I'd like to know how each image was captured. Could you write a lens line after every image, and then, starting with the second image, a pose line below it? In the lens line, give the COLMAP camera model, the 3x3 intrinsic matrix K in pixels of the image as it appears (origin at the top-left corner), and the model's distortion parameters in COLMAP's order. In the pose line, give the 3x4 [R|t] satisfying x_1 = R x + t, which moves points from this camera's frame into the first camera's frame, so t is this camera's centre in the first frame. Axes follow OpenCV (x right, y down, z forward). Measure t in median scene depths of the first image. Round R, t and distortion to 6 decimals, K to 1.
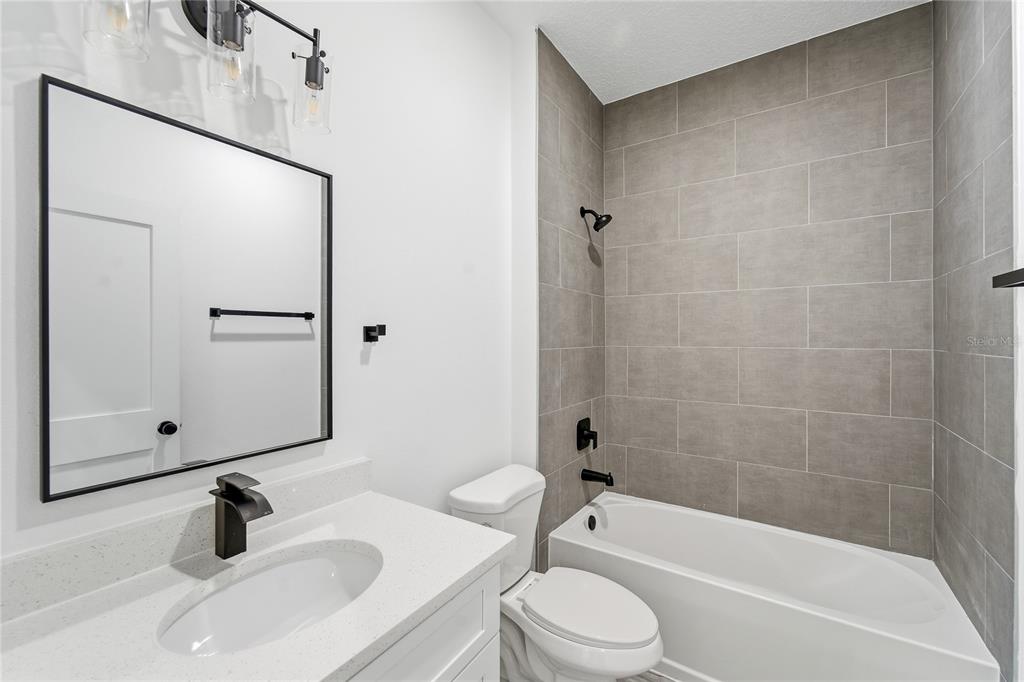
lens RADIAL K [[424.0, 0, 512.9], [0, 424.0, 330.3], [0, 0, 1]] dist [-0.001155, -0.000899]
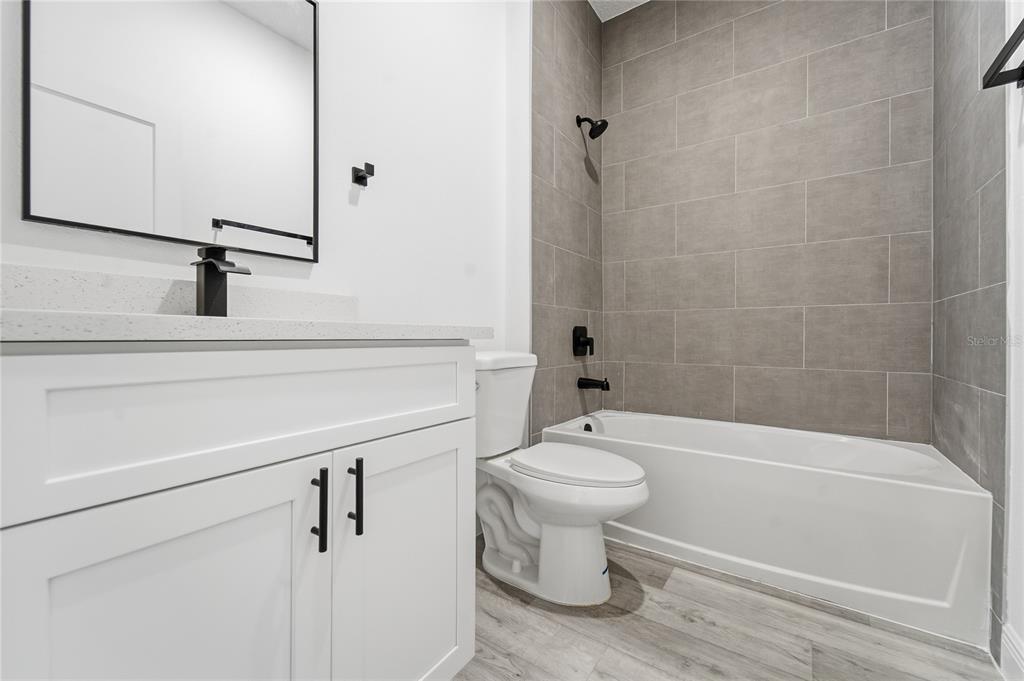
lens RADIAL K [[421.8, 0, 514.9], [0, 421.8, 344.2], [0, 0, 1]] dist [-0.001916, -0.000426]
pose [[0.999743, 0.000722, -0.022653, 0.038512], [-0.000556, 0.999973, 0.007350, 0.258001], [0.022658, -0.007336, 0.999716, -0.000512]]
